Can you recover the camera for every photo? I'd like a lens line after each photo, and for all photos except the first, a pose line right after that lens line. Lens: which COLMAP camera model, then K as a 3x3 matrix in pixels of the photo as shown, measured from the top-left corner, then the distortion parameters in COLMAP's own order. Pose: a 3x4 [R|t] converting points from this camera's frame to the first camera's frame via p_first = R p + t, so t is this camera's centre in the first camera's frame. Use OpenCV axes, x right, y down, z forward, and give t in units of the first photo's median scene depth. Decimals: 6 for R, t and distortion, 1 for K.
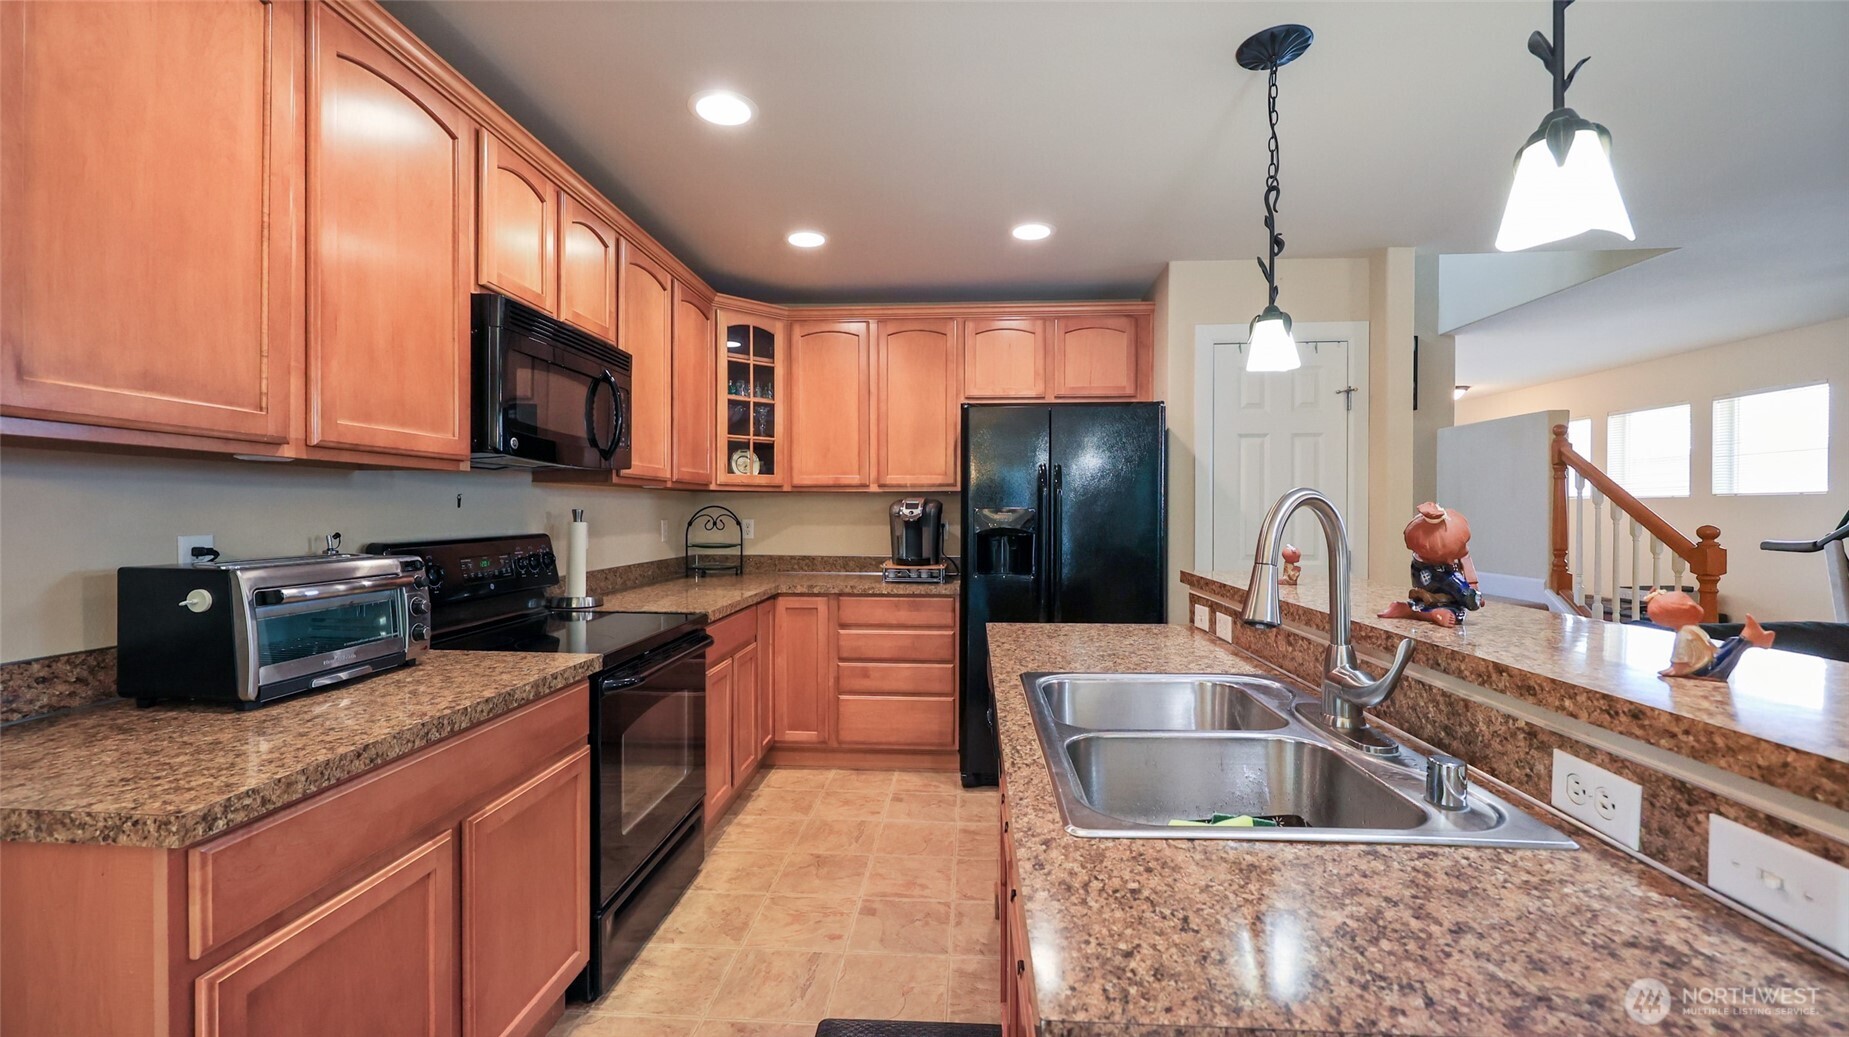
lens RADIAL K [[752.9, 0, 931.2], [0, 752.9, 512.2], [0, 0, 1]] dist [0.001362, 0.000154]
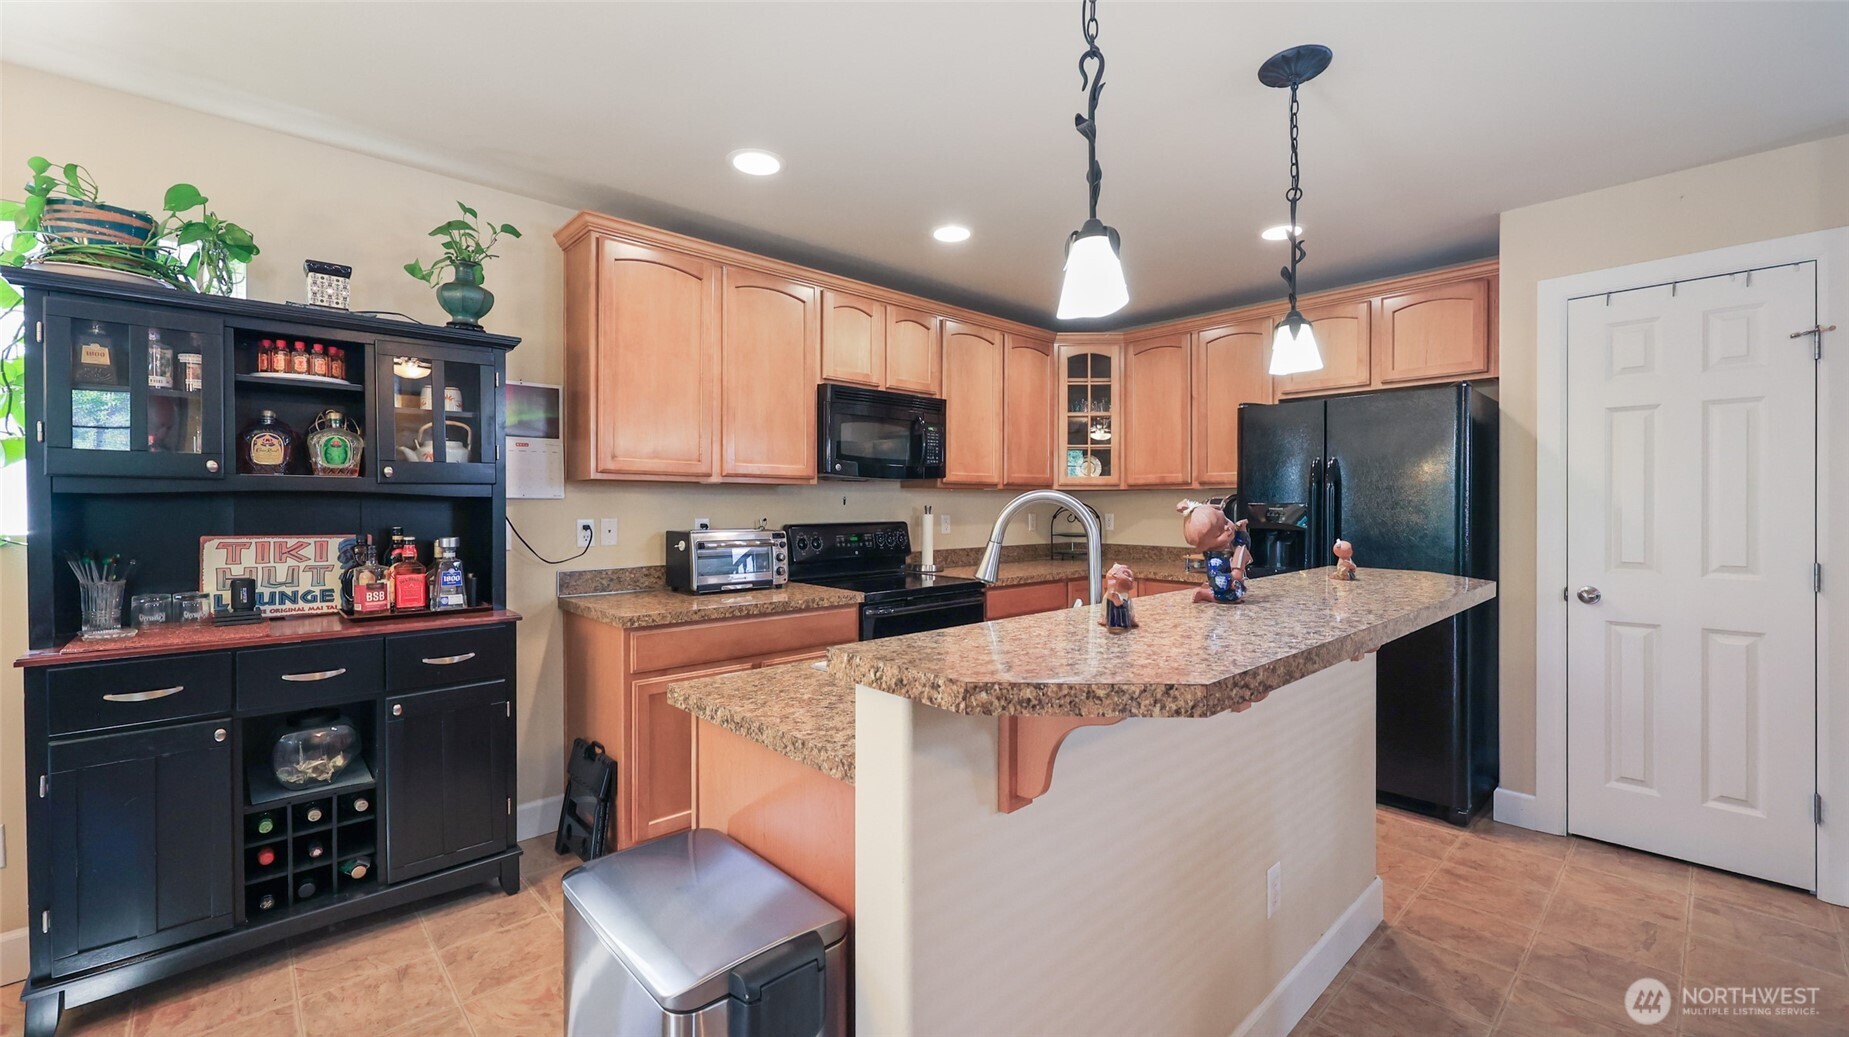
lens RADIAL K [[752.9, 0, 931.2], [0, 752.9, 512.2], [0, 0, 1]] dist [0.001362, 0.000154]
pose [[0.728526, 0.003932, -0.685006, 0.551218], [0.000207, 0.999982, 0.005960, 0.000179], [0.685018, -0.004484, 0.728513, -0.075502]]
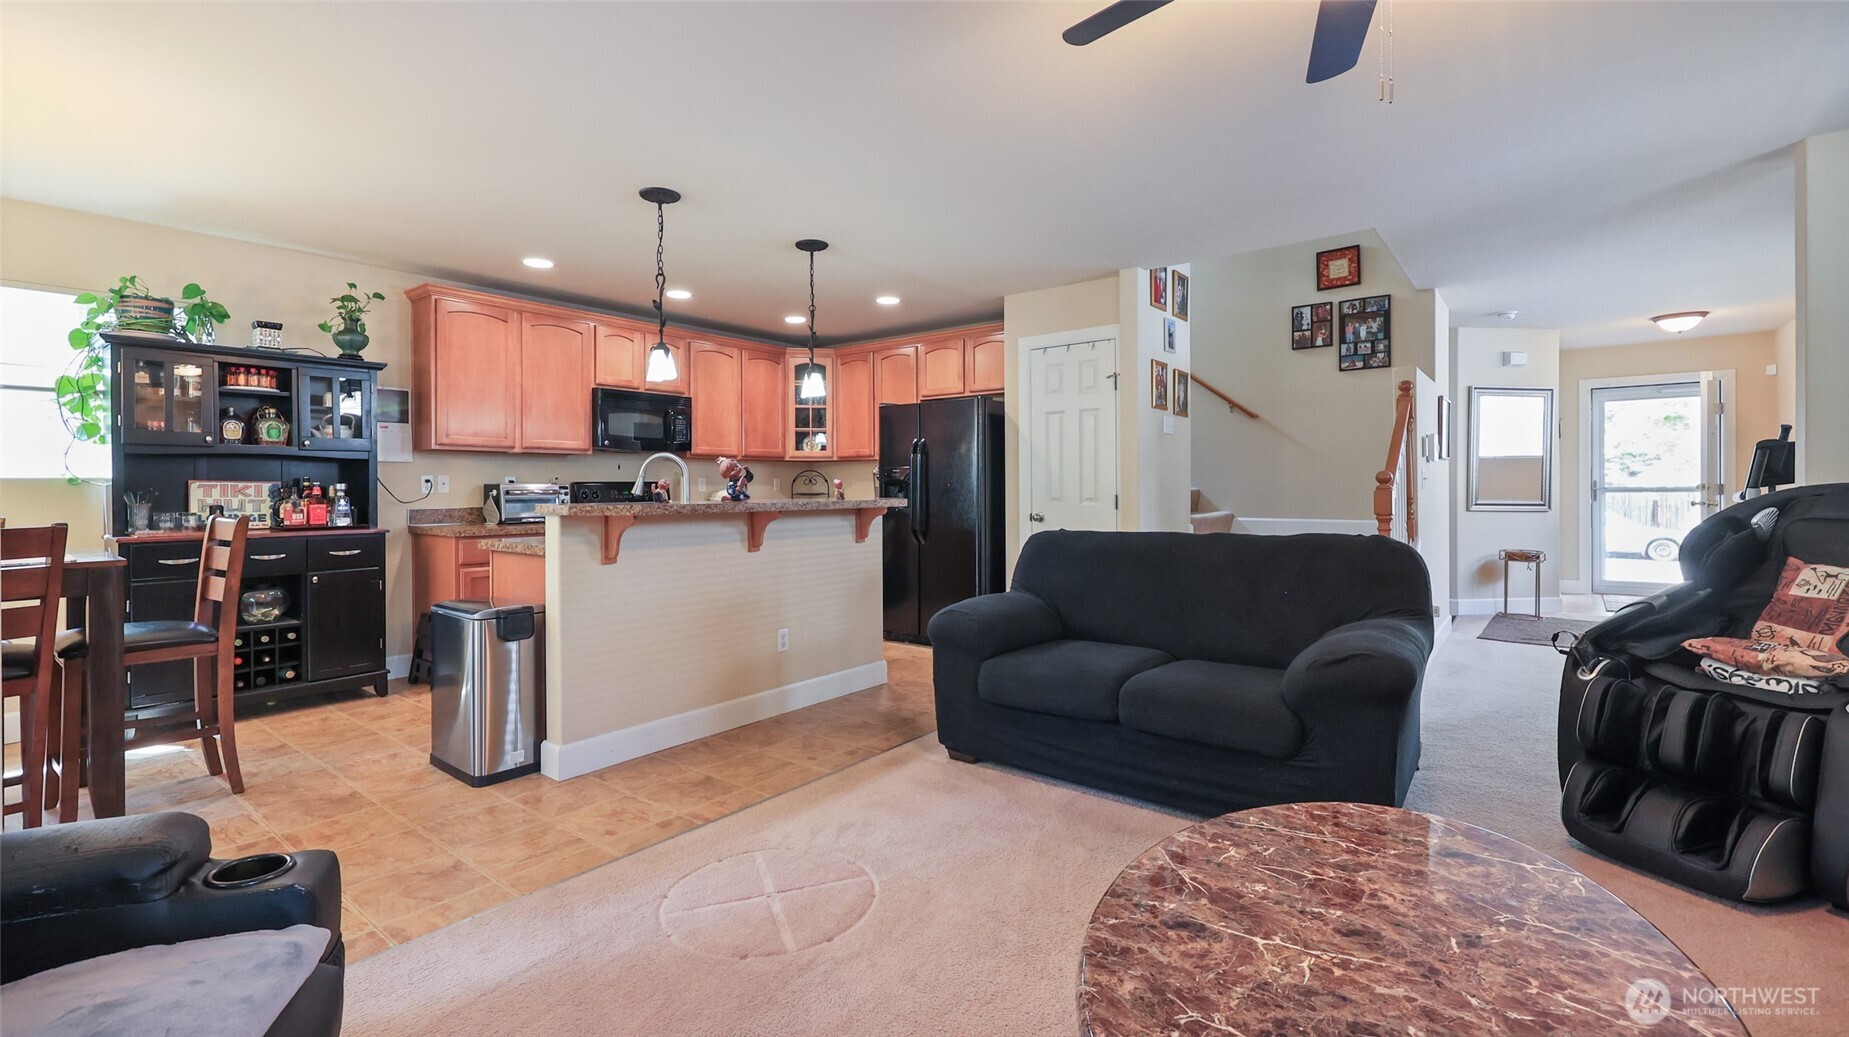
lens RADIAL K [[803.7, 0, 936.2], [0, 803.7, 493.6], [0, 0, 1]] dist [0.000393, -0.000247]
pose [[0.826917, -0.000737, -0.562324, 1.383594], [0.004108, 0.999980, 0.004730, 0.052928], [0.562310, -0.006222, 0.826903, -0.466962]]
